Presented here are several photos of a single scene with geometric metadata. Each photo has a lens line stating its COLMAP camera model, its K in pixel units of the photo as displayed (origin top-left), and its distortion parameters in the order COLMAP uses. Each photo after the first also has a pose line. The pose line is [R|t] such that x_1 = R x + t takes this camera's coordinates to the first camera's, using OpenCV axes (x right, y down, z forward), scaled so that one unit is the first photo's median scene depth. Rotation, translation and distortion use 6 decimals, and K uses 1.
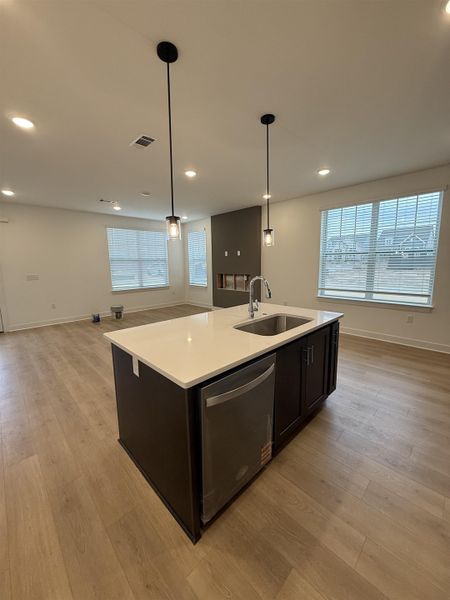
lens RADIAL K [[237.2, 0, 222.2], [0, 237.2, 297.3], [0, 0, 1]] dist [0.000082, -0.000058]
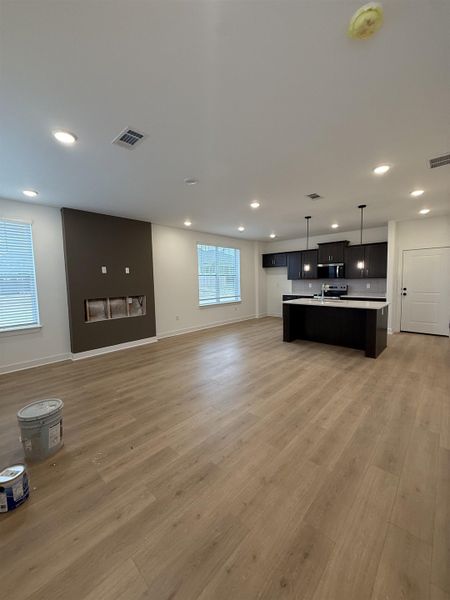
lens RADIAL K [[237.9, 0, 225.0], [0, 237.9, 300.0], [0, 0, 1]] dist [-0.000029, -0.000286]
pose [[-0.045424, -0.070588, 0.996471, -1.216863], [0.165232, 0.983230, 0.077182, -0.150517], [-0.985208, 0.168155, -0.032999, 1.141483]]
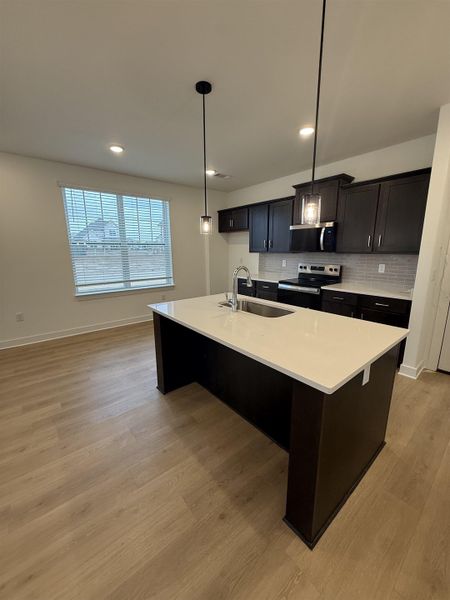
lens RADIAL K [[238.7, 0, 225.0], [0, 238.7, 300.6], [0, 0, 1]] dist [-0.001490, 0.000263]
pose [[0.081315, -0.194650, 0.977496, -0.456048], [0.150205, 0.971936, 0.181048, -0.075206], [-0.985305, 0.132103, 0.108270, 0.526432]]
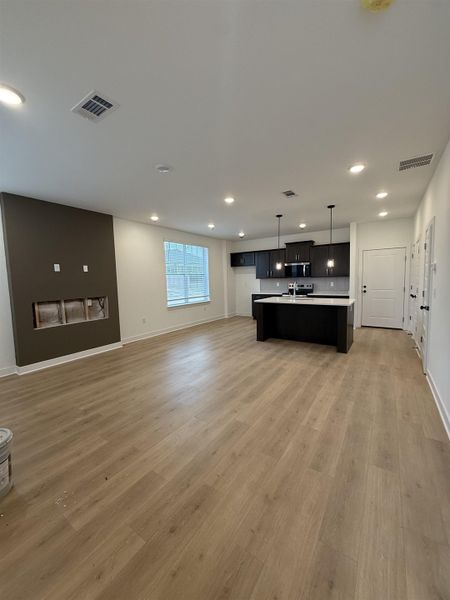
lens RADIAL K [[238.7, 0, 225.0], [0, 238.7, 300.6], [0, 0, 1]] dist [-0.001490, 0.000263]
pose [[-0.202337, -0.068978, 0.976884, -1.156921], [0.169601, 0.979976, 0.104324, -0.151803], [-0.964518, 0.186789, -0.186587, 1.191835]]
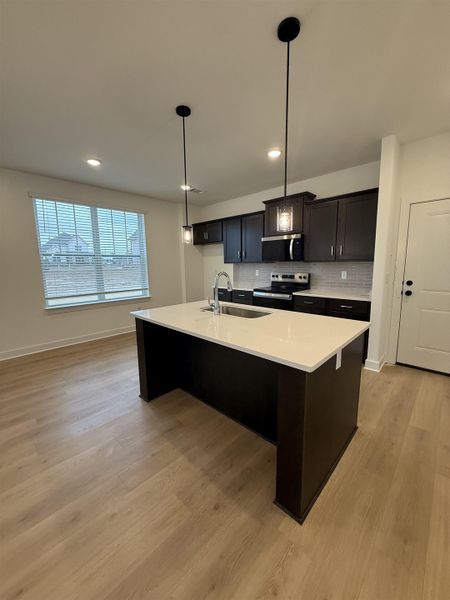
lens RADIAL K [[237.9, 0, 225.0], [0, 237.9, 300.0], [0, 0, 1]] dist [-0.000029, -0.000286]
pose [[-0.036676, -0.137490, 0.989824, -0.489976], [0.160989, 0.976740, 0.141638, -0.062034], [-0.986275, 0.164545, -0.013689, 0.549542]]
